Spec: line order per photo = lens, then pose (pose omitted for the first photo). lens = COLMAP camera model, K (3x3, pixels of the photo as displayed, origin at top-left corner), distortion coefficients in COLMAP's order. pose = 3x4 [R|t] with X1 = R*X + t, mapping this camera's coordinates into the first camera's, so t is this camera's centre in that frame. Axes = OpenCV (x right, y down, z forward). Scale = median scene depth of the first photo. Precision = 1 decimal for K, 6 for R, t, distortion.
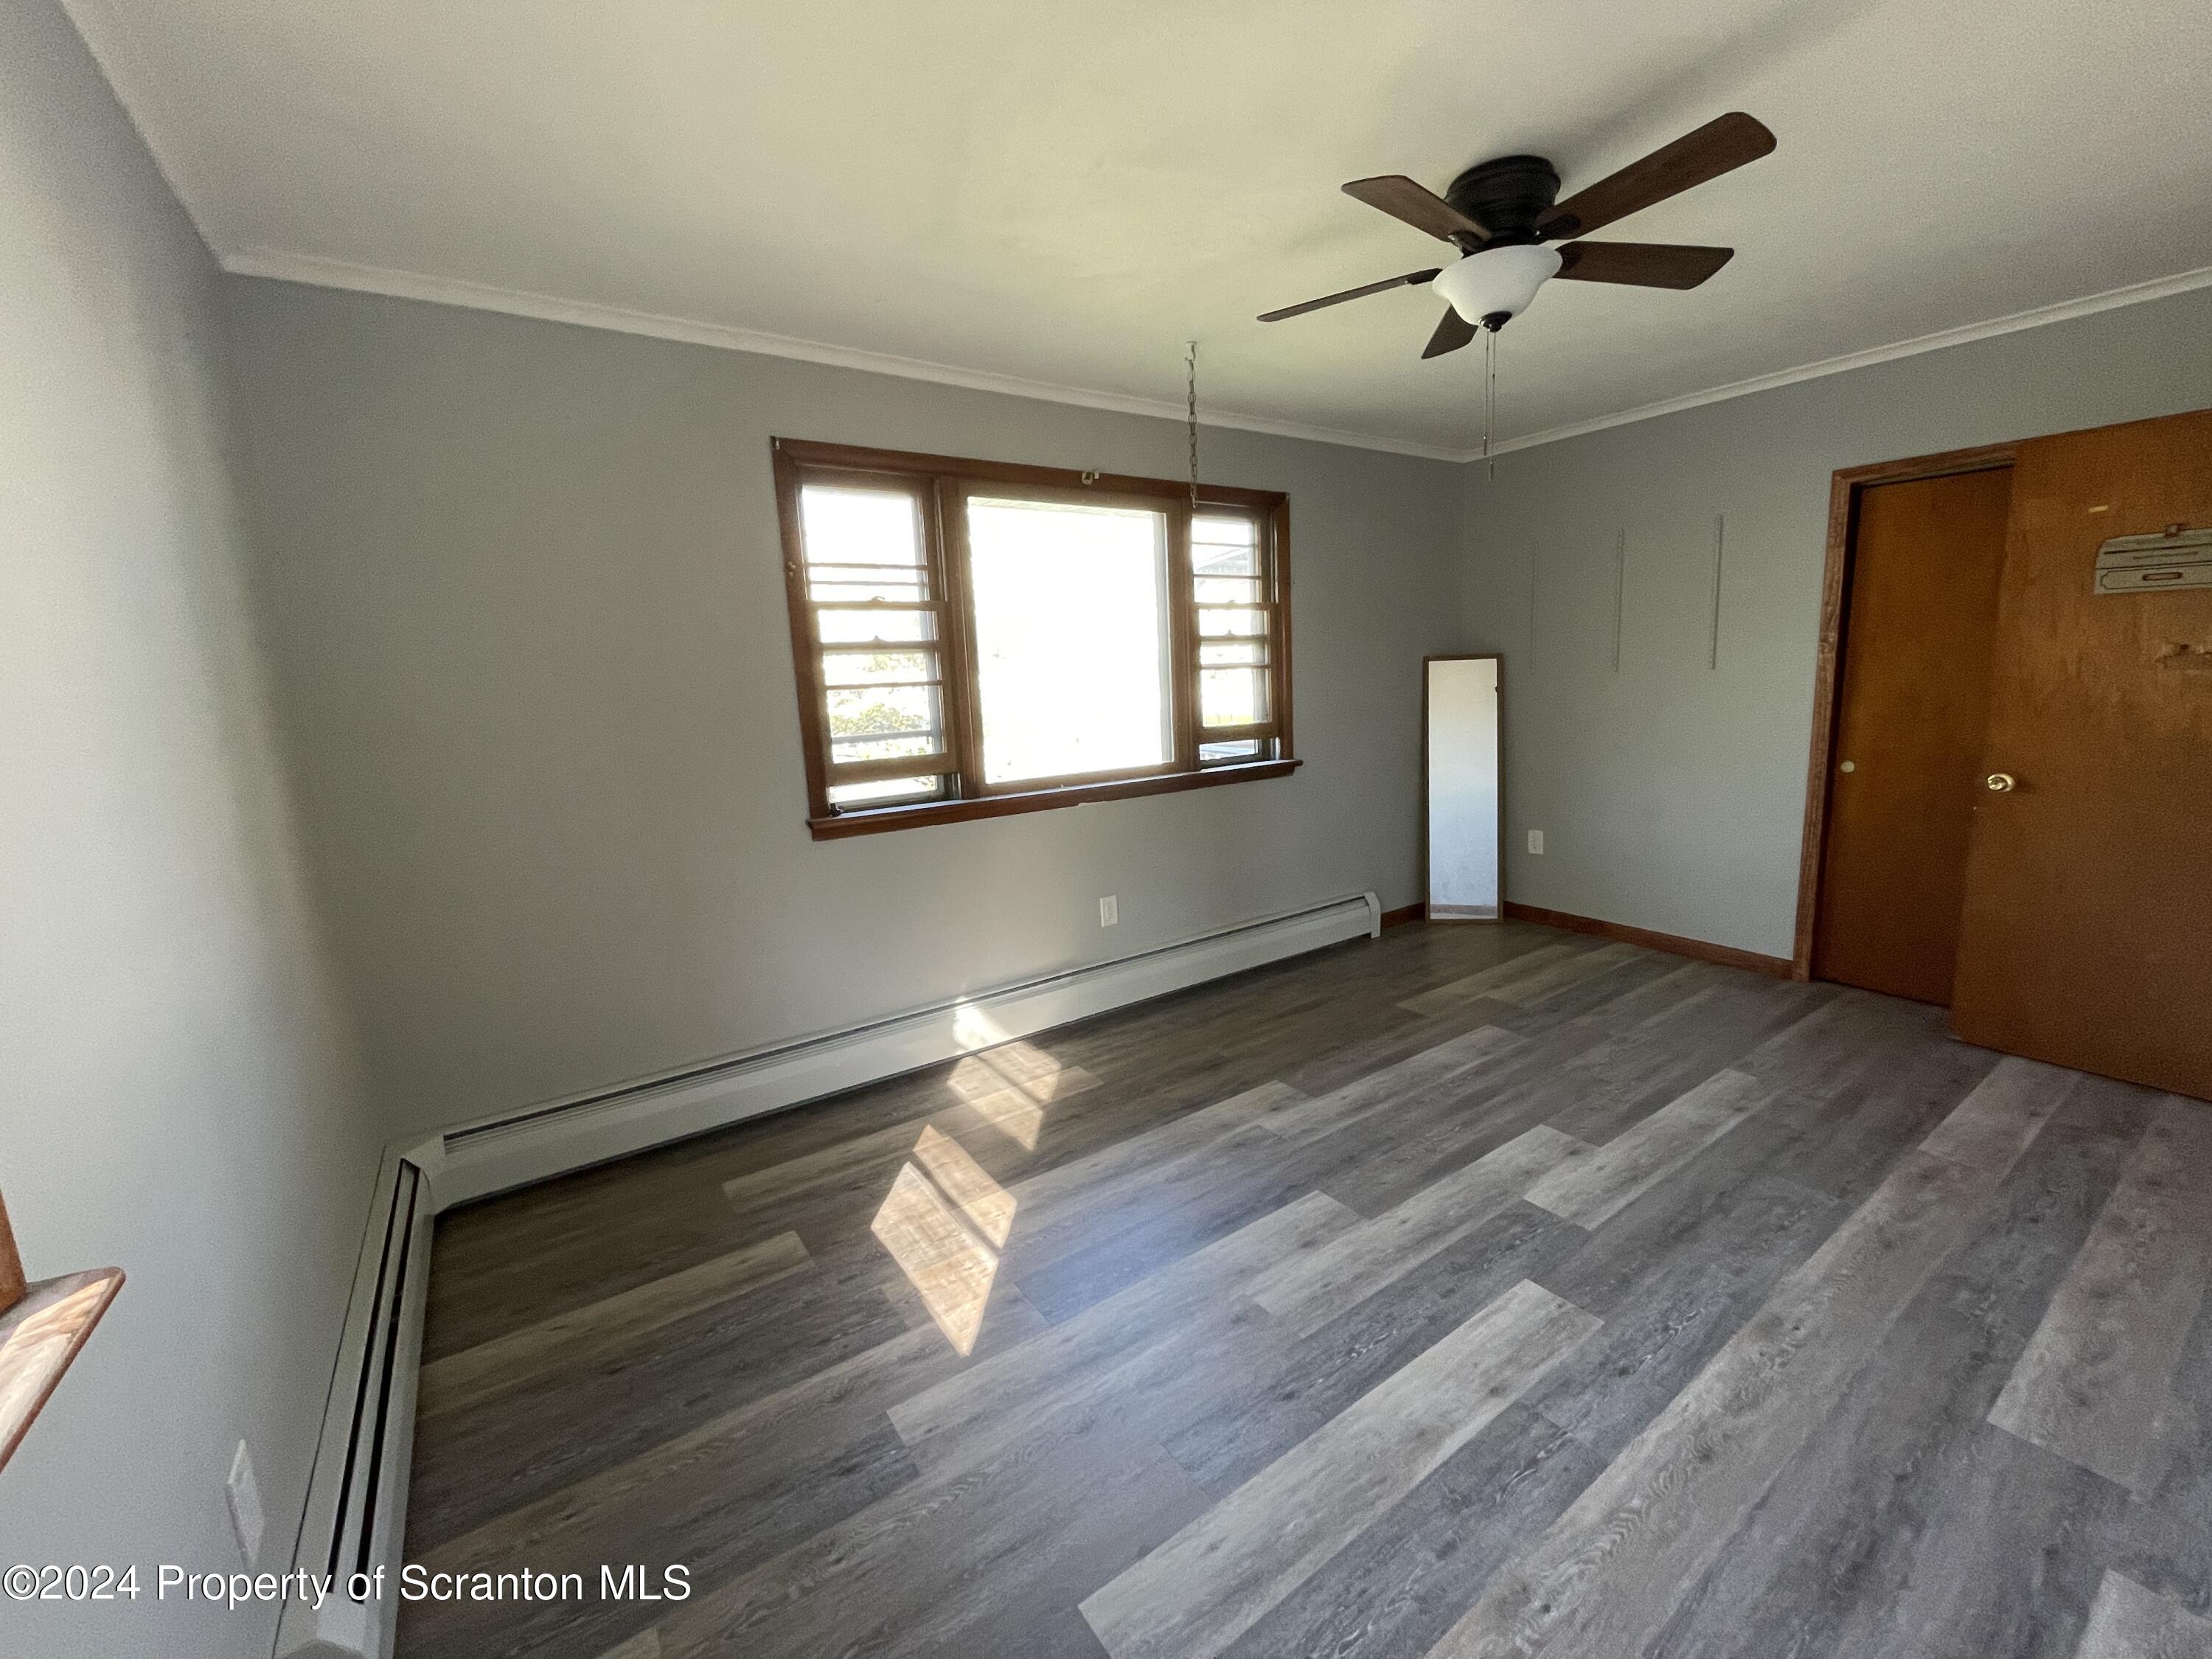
lens RADIAL K [[898.1, 0, 1105.7], [0, 898.1, 823.2], [0, 0, 1]] dist [-0.001014, -0.000362]
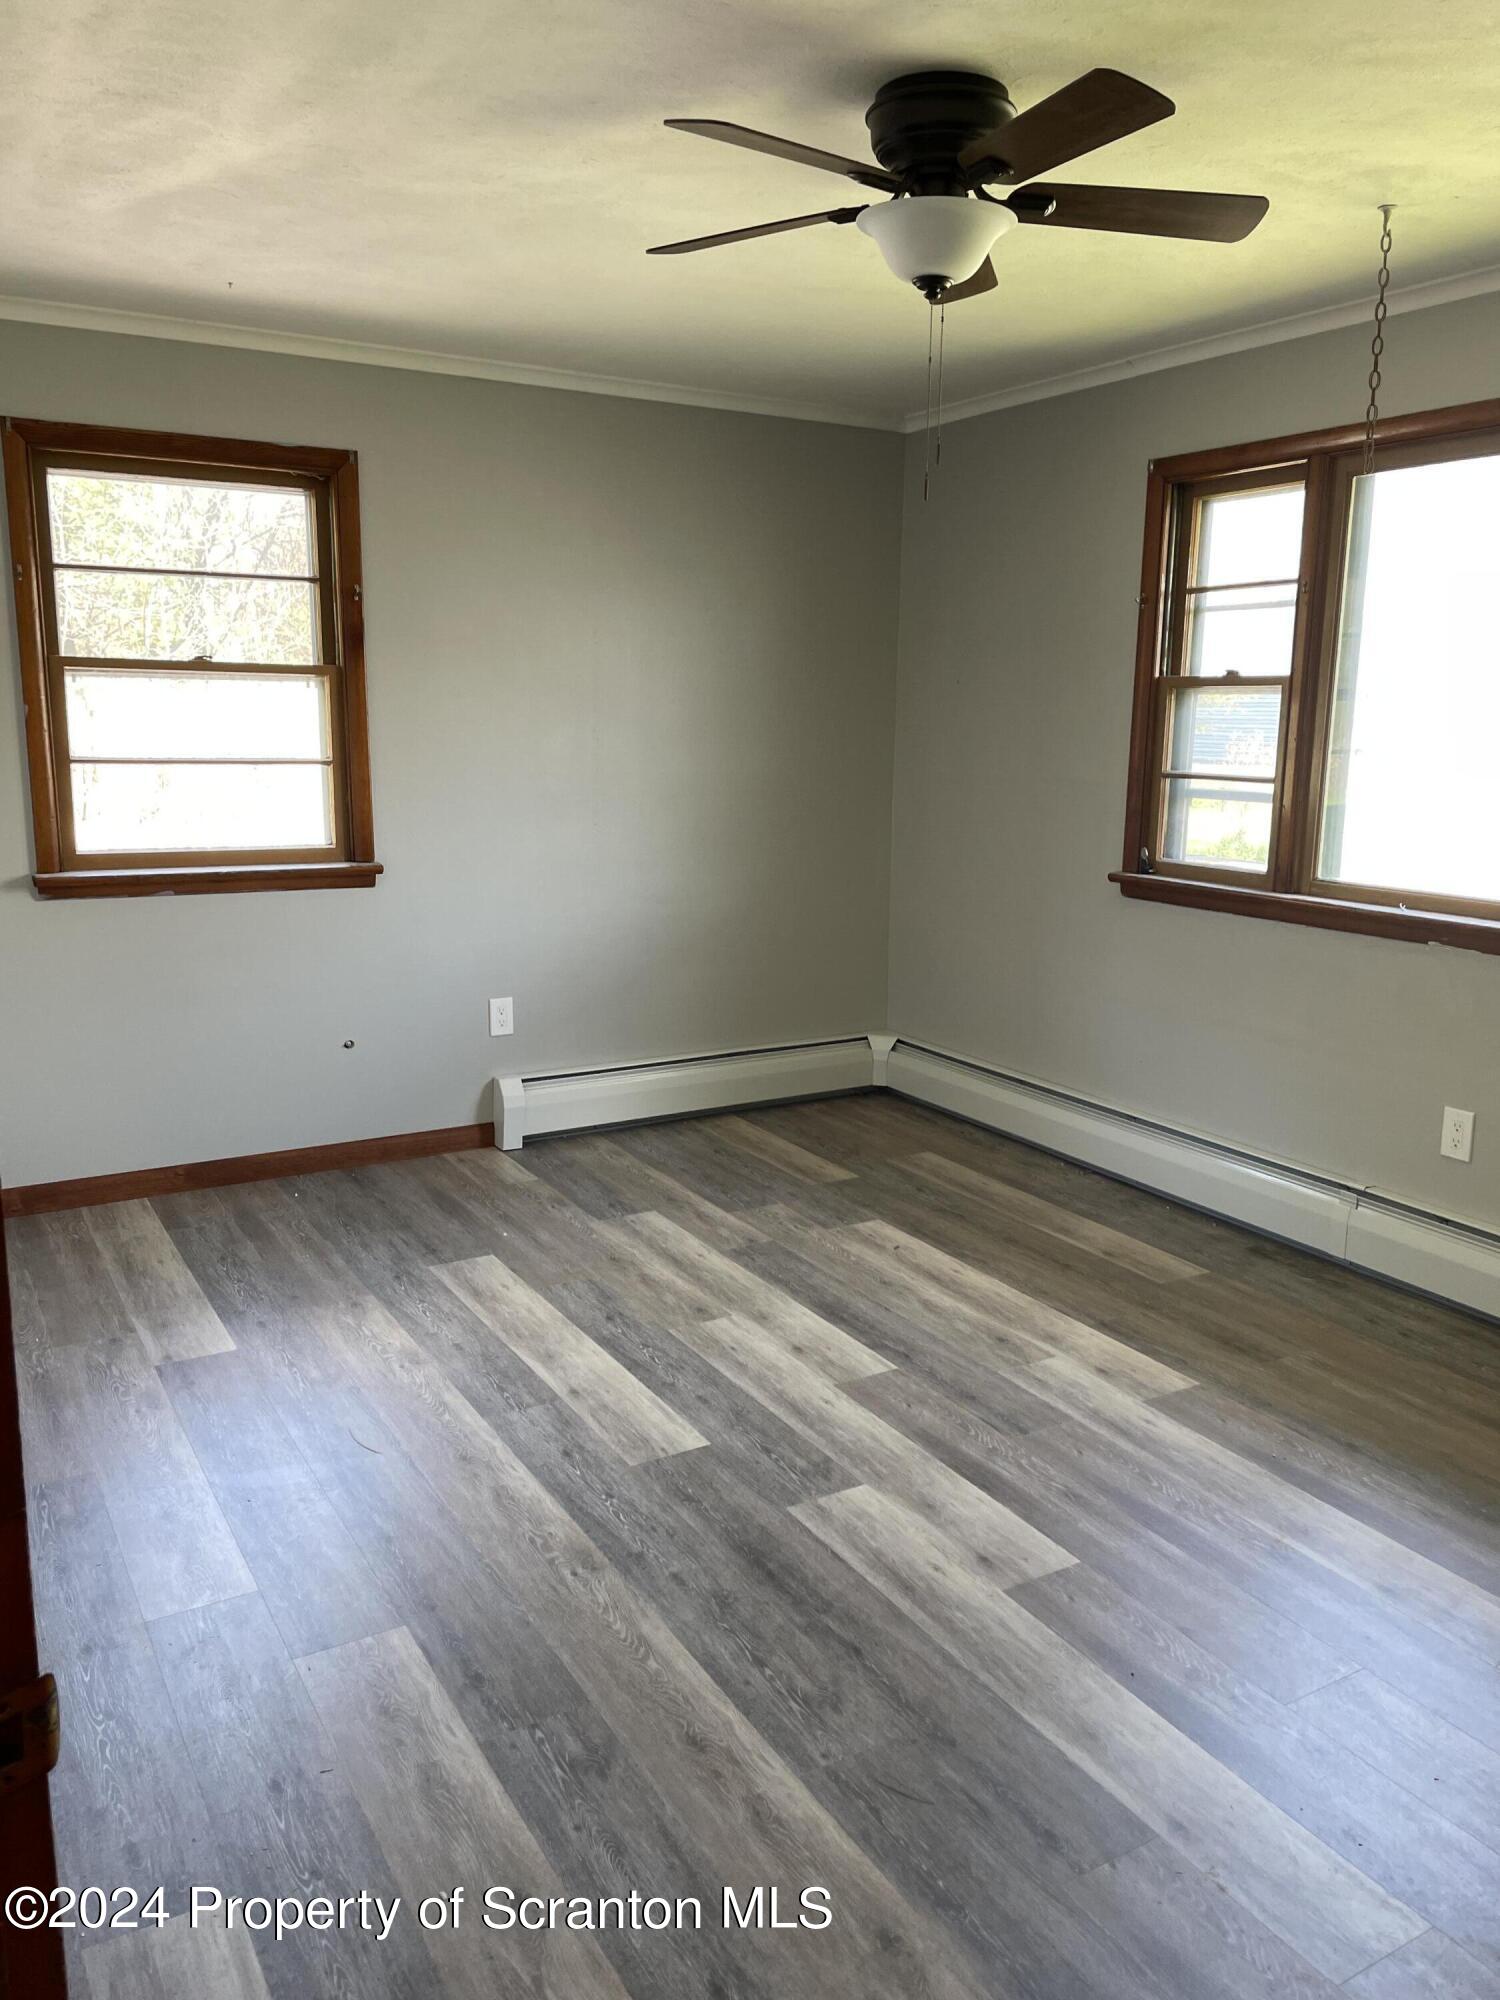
lens RADIAL K [[1493.4, 0, 753.1], [0, 1493.4, 996.5], [0, 0, 1]] dist [0.110827, -0.157794]
pose [[-0.069819, 0.230306, -0.970610, 1.661322], [-0.174861, 0.955095, 0.239202, -0.249414], [0.982114, 0.186423, -0.026412, 0.923896]]
